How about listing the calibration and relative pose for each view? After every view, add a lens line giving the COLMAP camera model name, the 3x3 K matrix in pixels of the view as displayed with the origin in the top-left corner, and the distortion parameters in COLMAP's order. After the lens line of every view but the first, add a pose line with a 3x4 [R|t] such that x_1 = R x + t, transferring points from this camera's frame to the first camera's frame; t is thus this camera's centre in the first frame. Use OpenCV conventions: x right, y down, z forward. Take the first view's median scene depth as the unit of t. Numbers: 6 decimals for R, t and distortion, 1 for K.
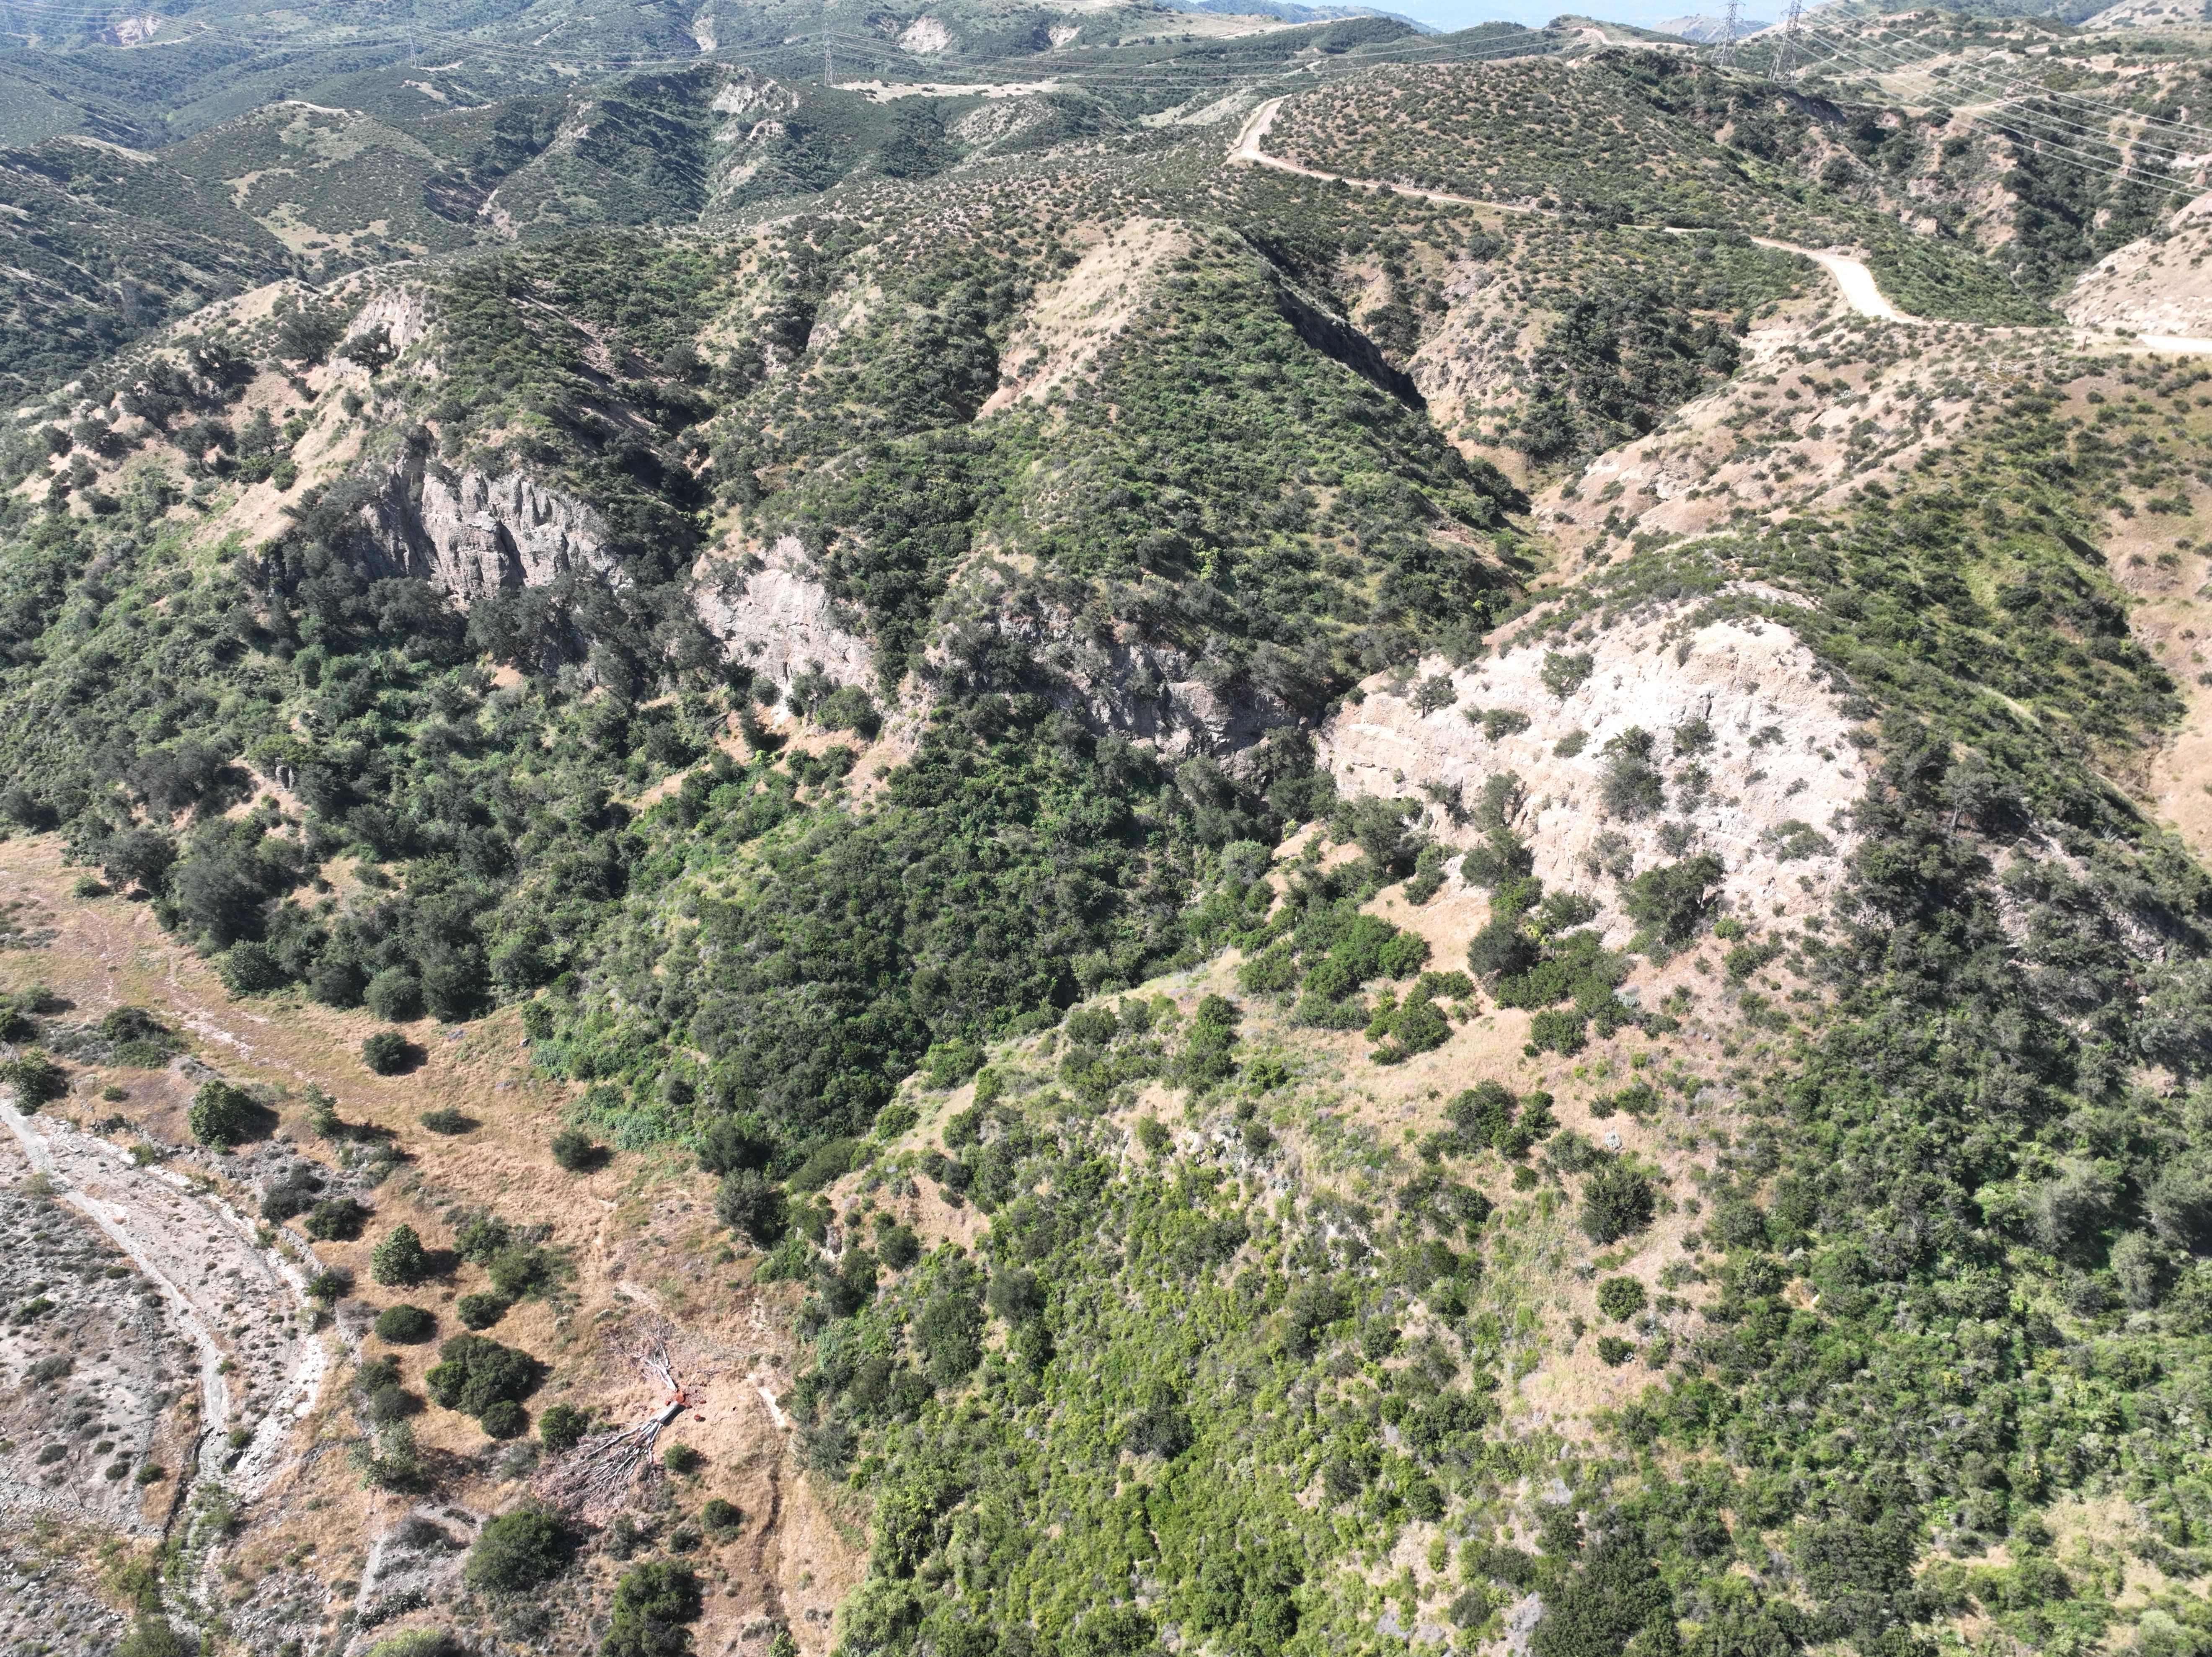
lens RADIAL K [[1560.8, 0, 1104.0], [0, 1560.8, 819.9], [0, 0, 1]] dist [-0.002214, 0.022365]
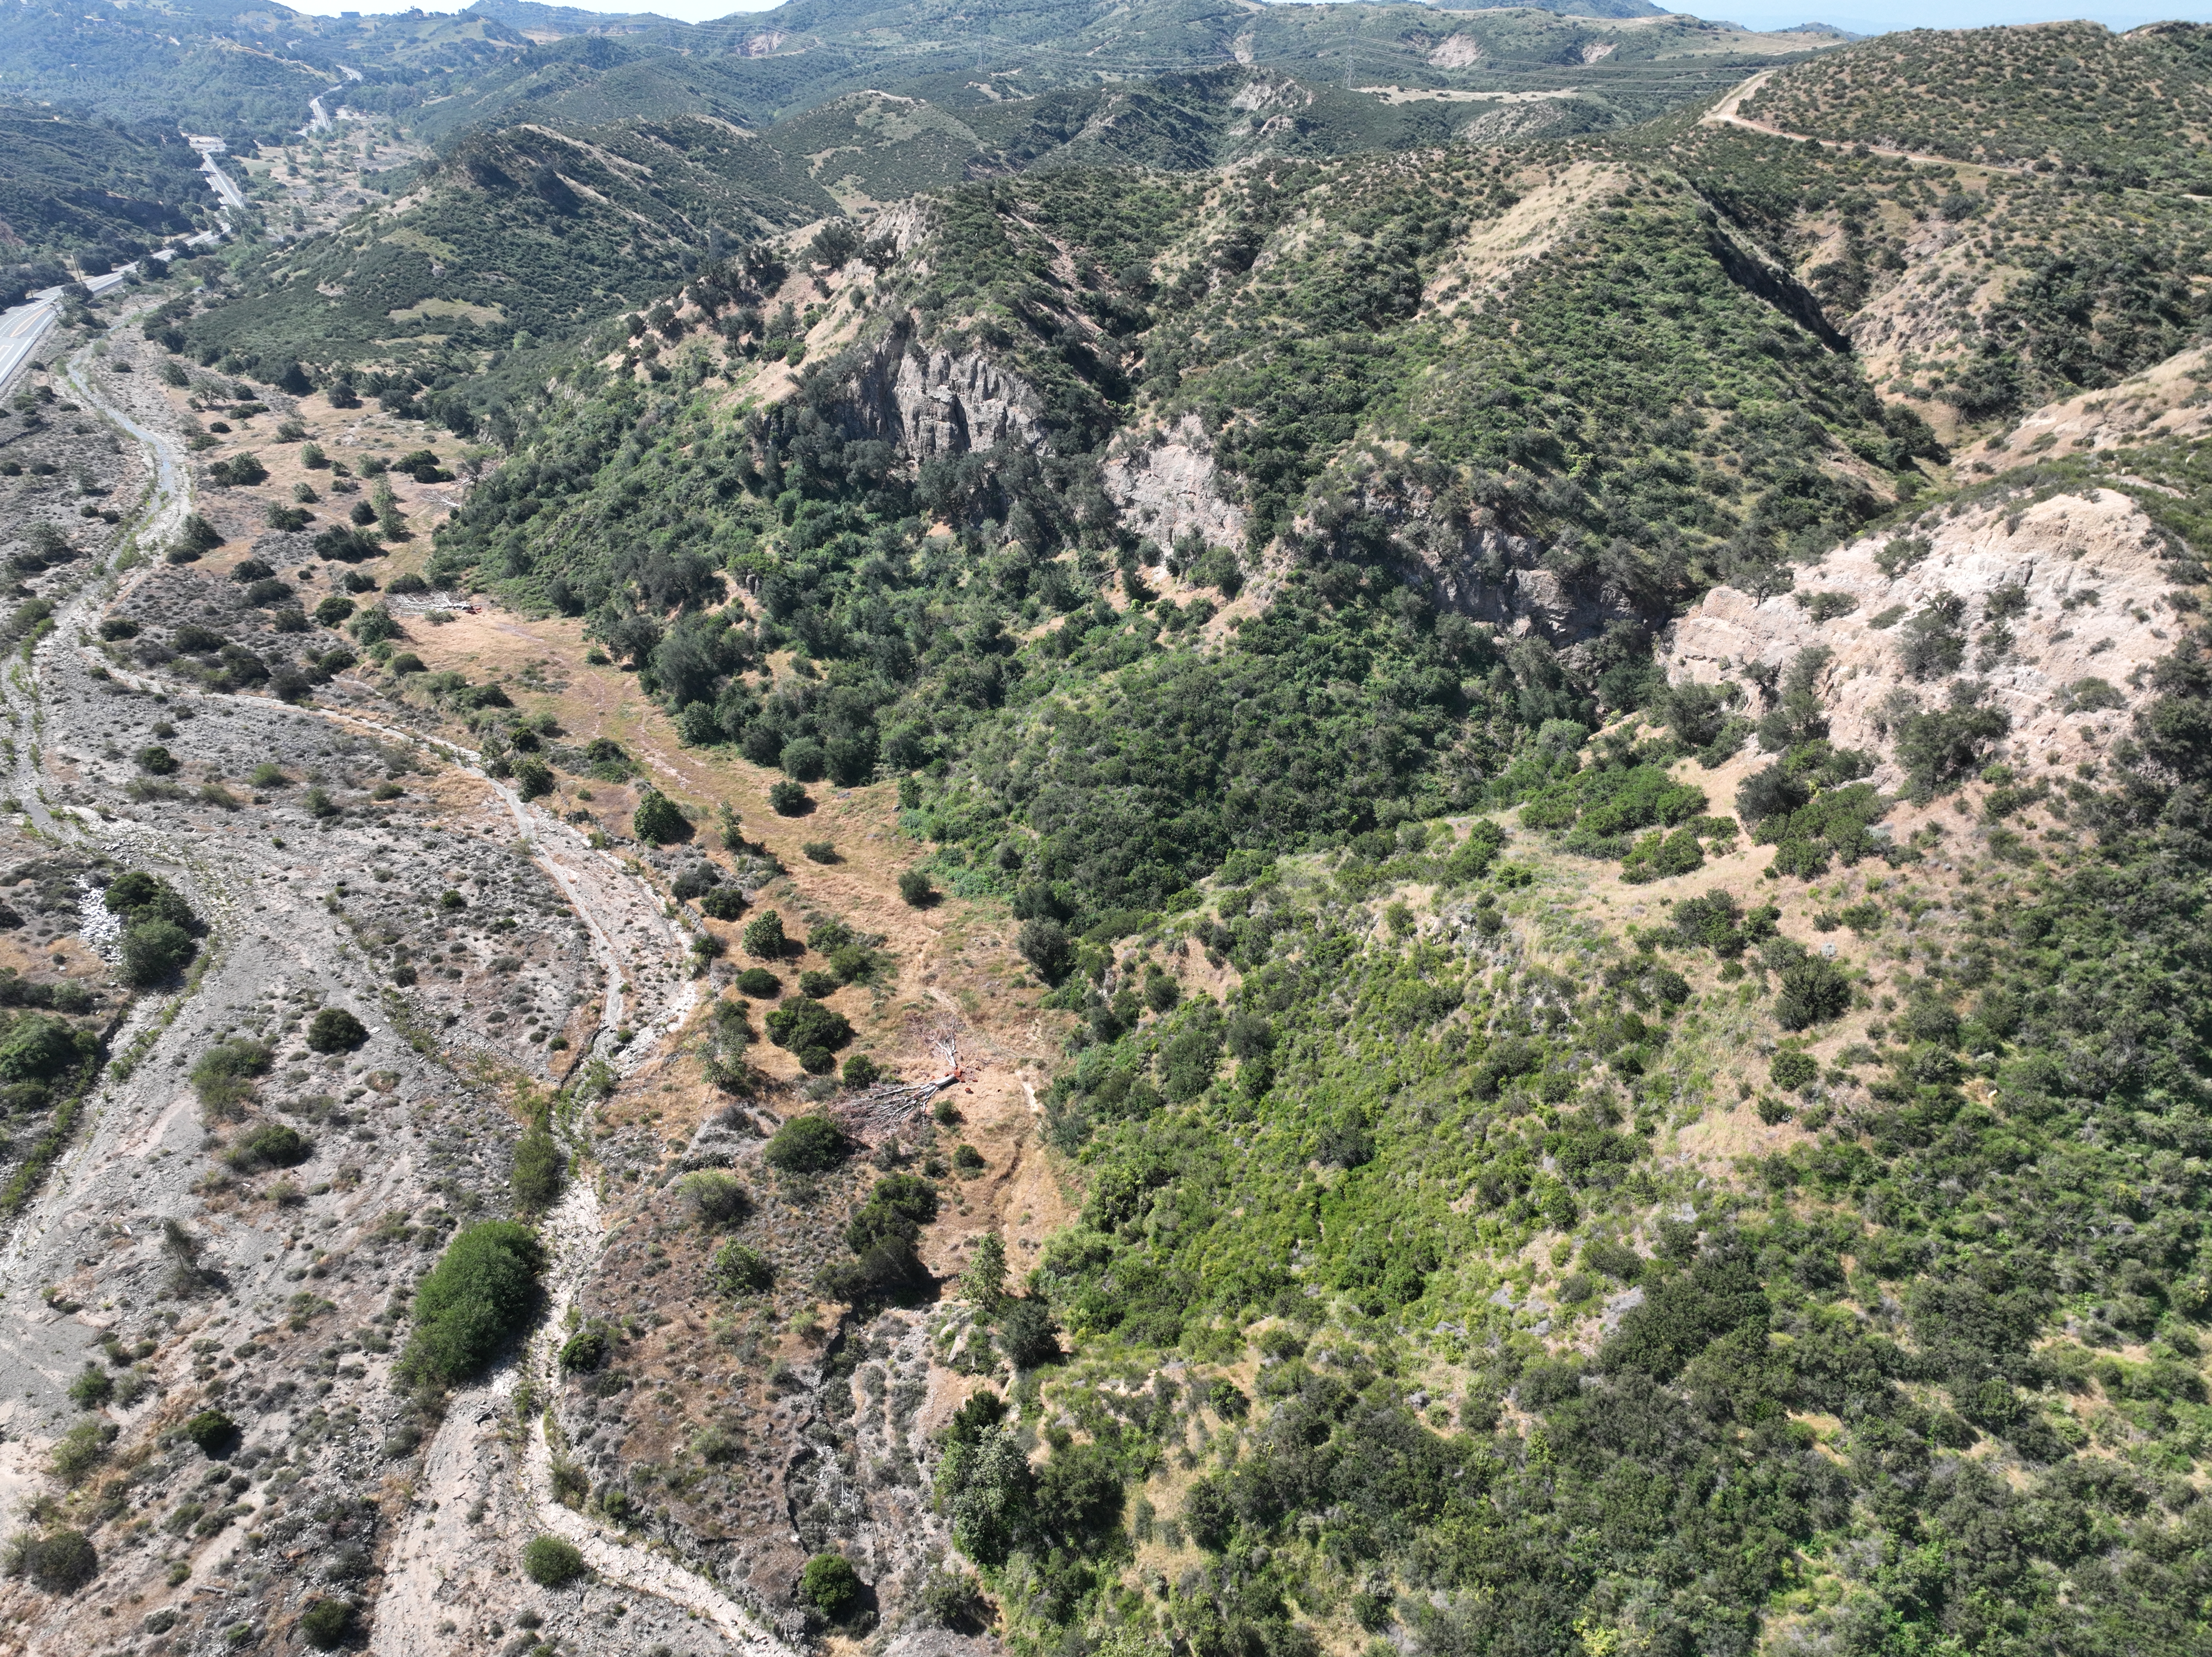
lens RADIAL K [[1560.8, 0, 1104.0], [0, 1560.8, 819.9], [0, 0, 1]] dist [-0.002214, 0.022365]
pose [[0.951376, 0.146450, -0.270992, 0.085252], [-0.151770, 0.988415, 0.001342, 0.116889], [0.268049, 0.039852, 0.962581, -0.068721]]
